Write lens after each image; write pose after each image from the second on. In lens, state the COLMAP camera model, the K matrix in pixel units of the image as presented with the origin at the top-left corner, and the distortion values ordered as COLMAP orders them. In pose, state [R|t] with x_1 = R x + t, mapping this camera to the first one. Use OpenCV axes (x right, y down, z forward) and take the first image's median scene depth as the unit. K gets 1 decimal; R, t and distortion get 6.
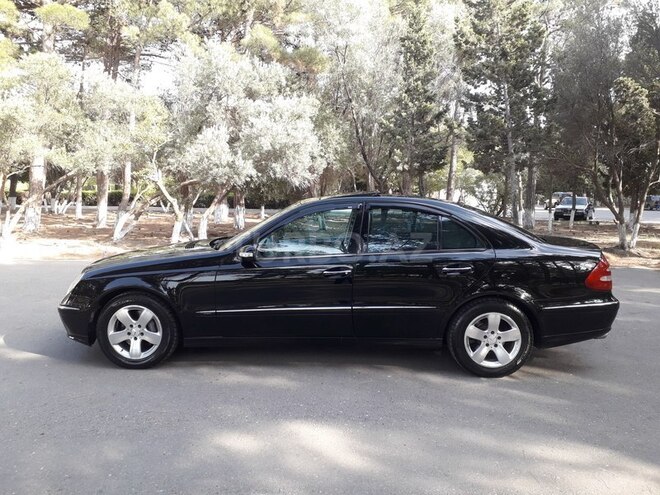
lens RADIAL K [[507.2, 0, 330.0], [0, 507.2, 247.5], [0, 0, 1]] dist [-0.004282, 0.001146]
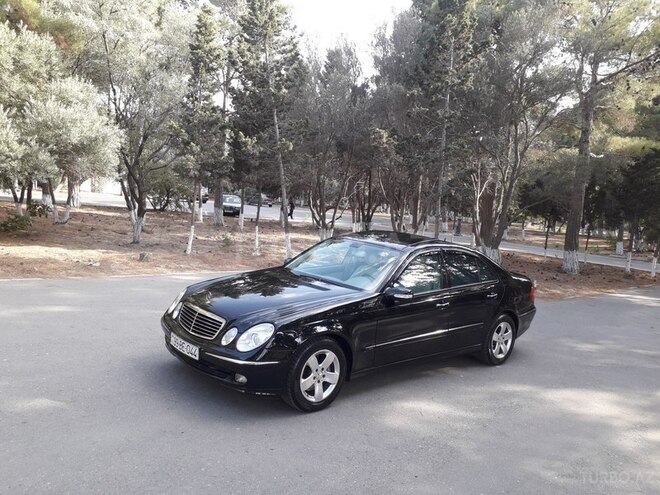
lens RADIAL K [[505.6, 0, 330.0], [0, 505.6, 254.9], [0, 0, 1]] dist [-0.006920, -0.003354]
pose [[0.758618, -0.014903, 0.651365, -0.280809], [-0.008916, 0.999407, 0.033250, -0.031183], [-0.651475, -0.031032, 0.758035, 0.056301]]
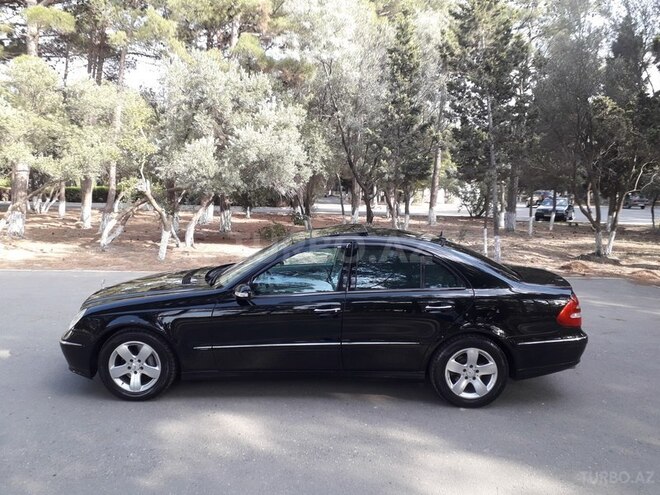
lens RADIAL K [[505.6, 0, 330.0], [0, 505.6, 254.9], [0, 0, 1]] dist [-0.006920, -0.003354]
pose [[0.999507, 0.006048, 0.030801, -0.003561], [-0.006744, 0.999723, 0.022556, -0.024690], [-0.030657, -0.022752, 0.999271, -0.015011]]
